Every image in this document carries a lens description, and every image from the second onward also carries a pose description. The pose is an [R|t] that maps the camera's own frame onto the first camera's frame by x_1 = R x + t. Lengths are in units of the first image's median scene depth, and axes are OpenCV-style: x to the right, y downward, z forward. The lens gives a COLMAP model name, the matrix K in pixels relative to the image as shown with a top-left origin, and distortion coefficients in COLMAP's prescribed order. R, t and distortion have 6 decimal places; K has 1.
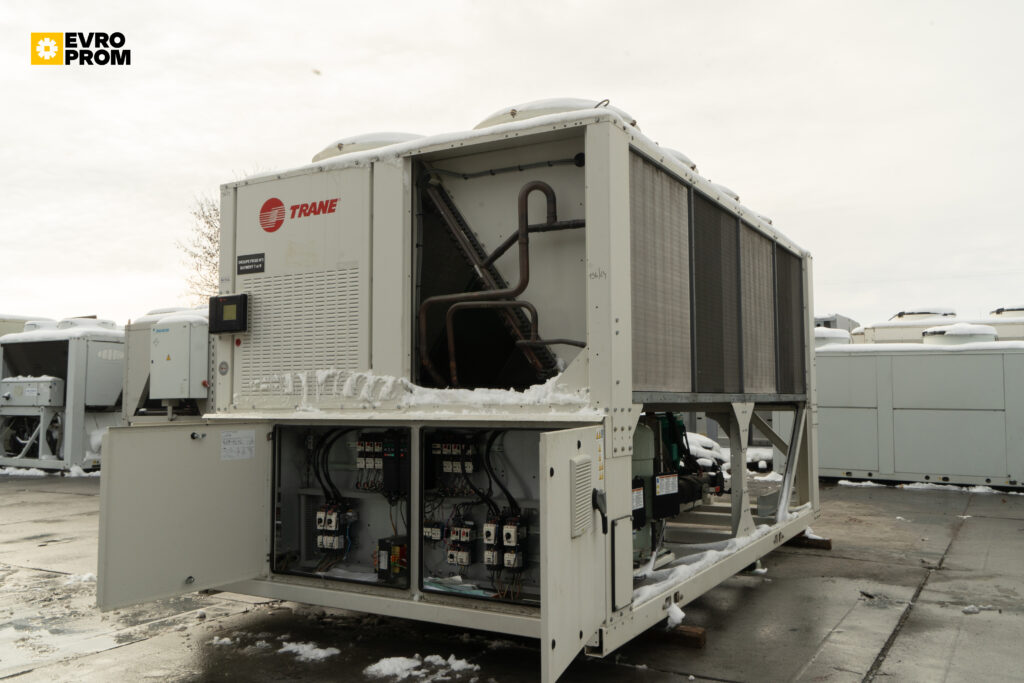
lens RADIAL K [[869.6, 0, 512.0], [0, 869.6, 341.5], [0, 0, 1]] dist [0.003822, 0.009866]
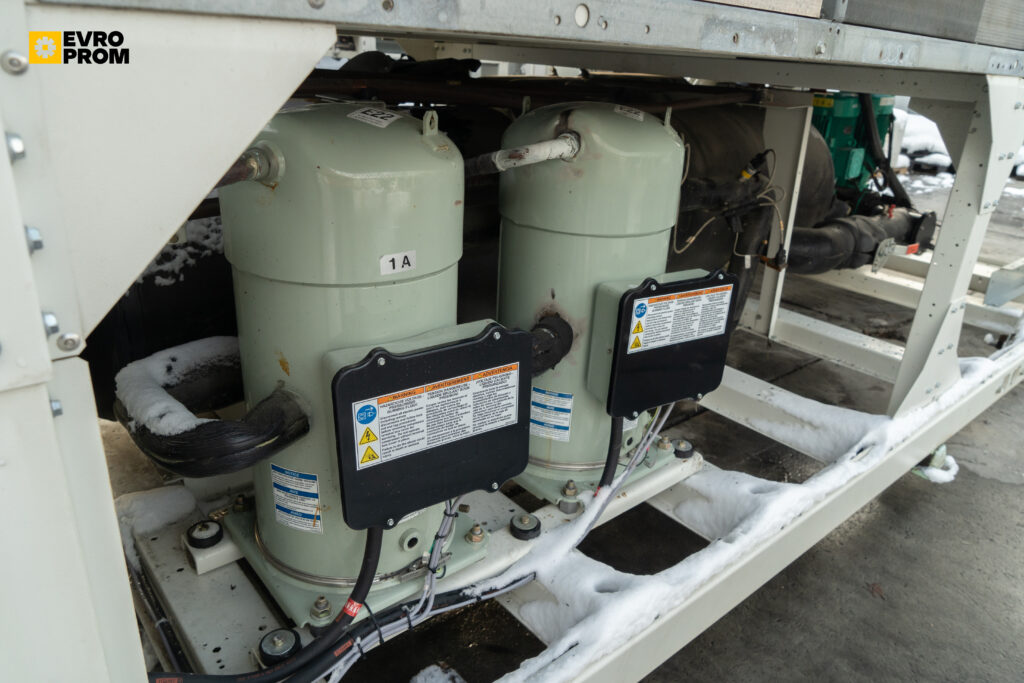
lens RADIAL K [[703.7, 0, 512.0], [0, 703.7, 341.5], [0, 0, 1]] dist [-0.026611, 0.006287]
pose [[0.939881, 0.181927, -0.289010, 0.208596], [-0.036160, 0.894547, 0.445508, 0.058977], [0.339583, -0.408274, 0.847346, 0.793481]]
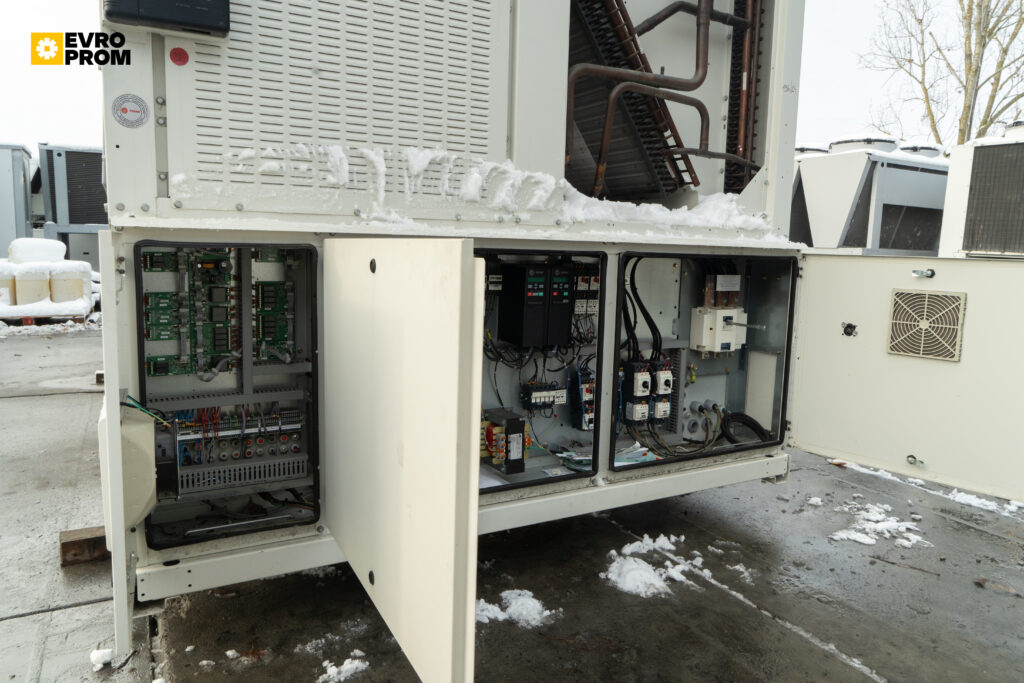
lens RADIAL K [[703.7, 0, 512.0], [0, 703.7, 341.5], [0, 0, 1]] dist [-0.026611, 0.006287]
pose [[0.502099, -0.097349, 0.859313, -0.584108], [-0.087396, 0.982845, 0.162409, 0.075627], [-0.860383, -0.156646, 0.484978, 0.706993]]
